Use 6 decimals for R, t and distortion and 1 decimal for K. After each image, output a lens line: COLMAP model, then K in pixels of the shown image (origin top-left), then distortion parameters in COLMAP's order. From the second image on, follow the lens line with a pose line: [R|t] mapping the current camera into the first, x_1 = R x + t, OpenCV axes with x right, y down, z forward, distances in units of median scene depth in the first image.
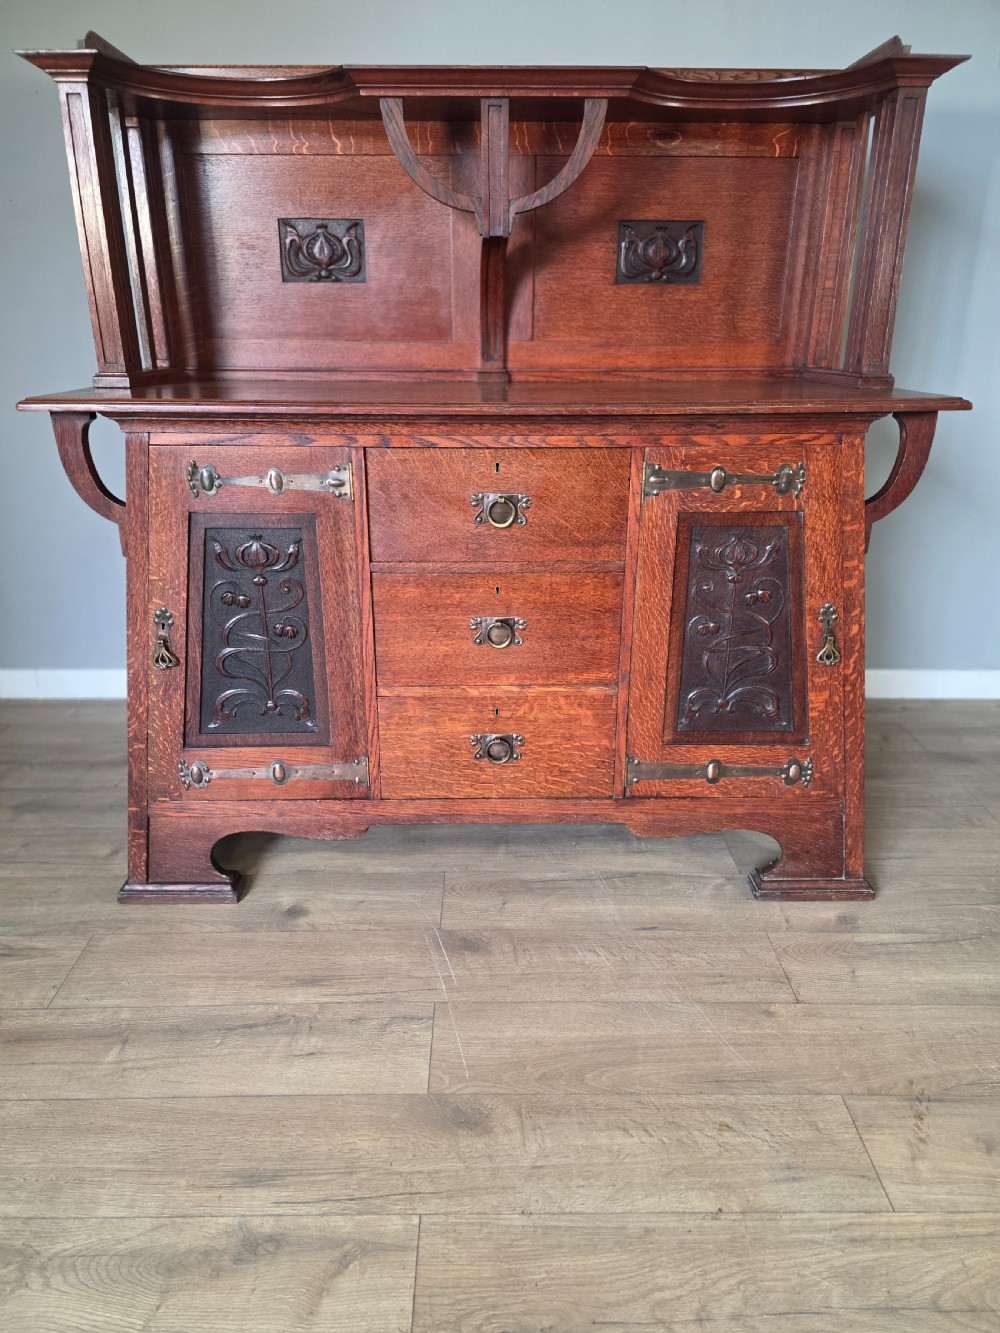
lens RADIAL K [[898.1, 0, 495.5], [0, 898.1, 674.0], [0, 0, 1]] dist [0.067085, -0.073011]
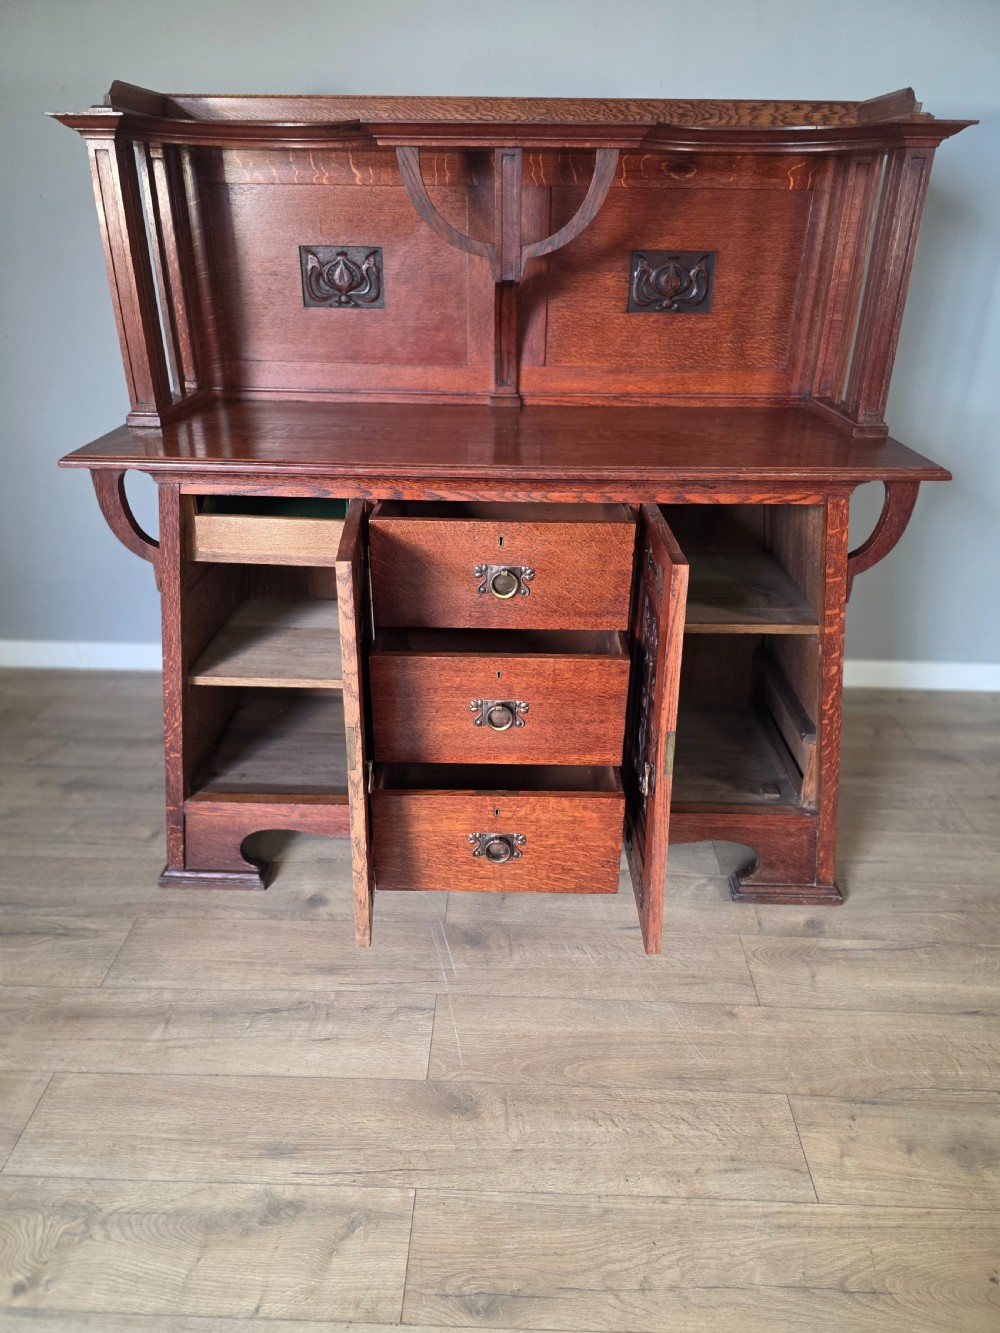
lens RADIAL K [[898.1, 0, 498.0], [0, 898.1, 682.4], [0, 0, 1]] dist [0.067085, -0.073011]
pose [[0.999273, 0.024897, -0.028879, 0.029772], [-0.021585, 0.993716, 0.109826, -0.137947], [0.031432, -0.109123, 0.993531, -0.074625]]
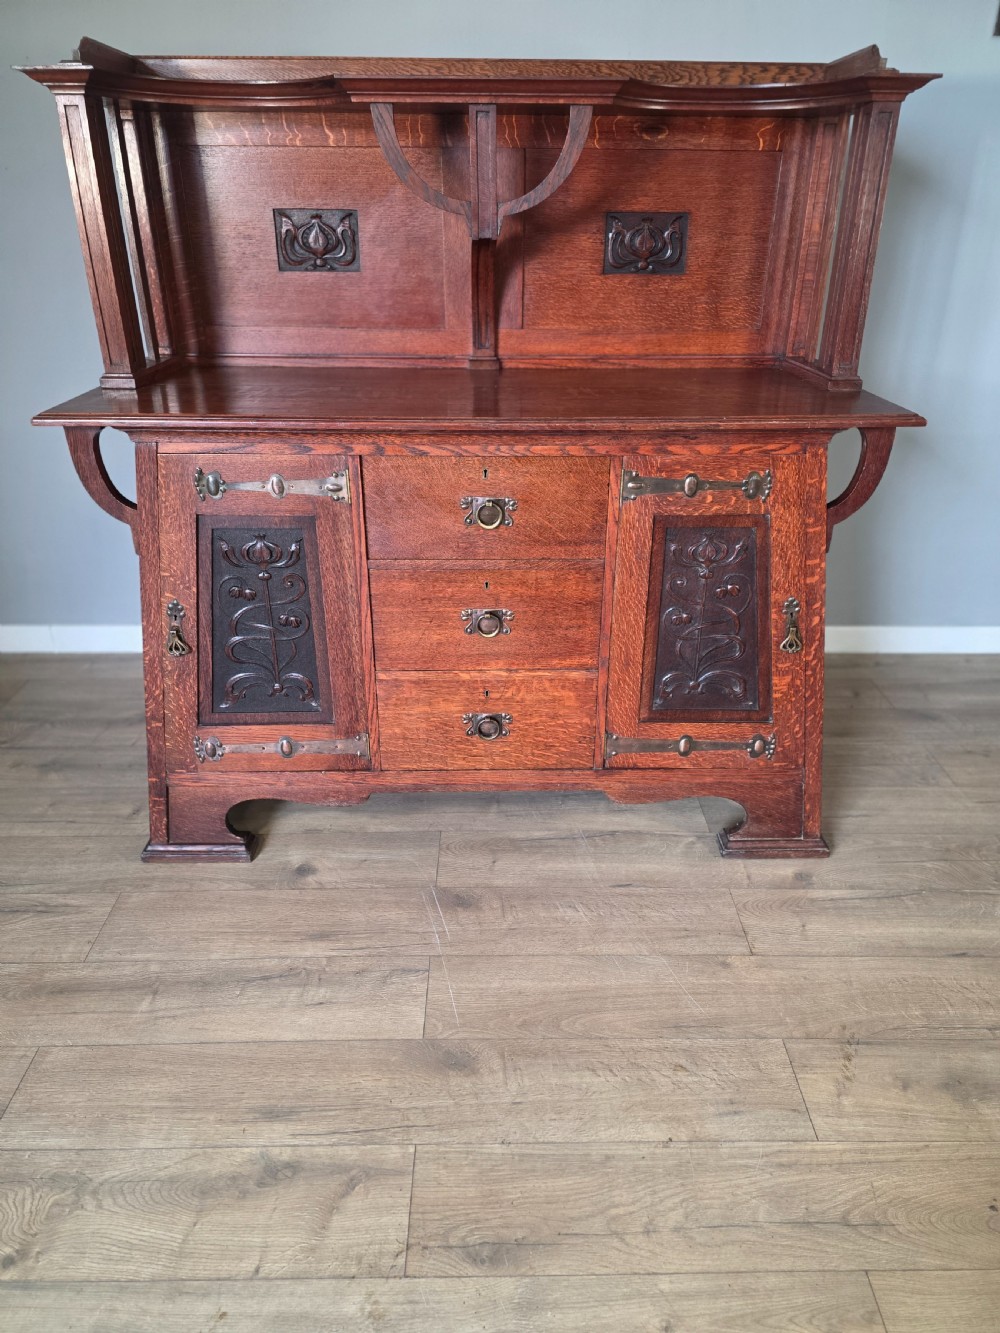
lens RADIAL K [[898.1, 0, 510.5], [0, 898.1, 668.9], [0, 0, 1]] dist [0.067085, -0.073011]
pose [[0.999954, 0.000744, 0.009591, 0.019727], [-0.001675, 0.995239, 0.097451, -0.092681], [-0.009473, -0.097463, 0.995194, -0.077146]]
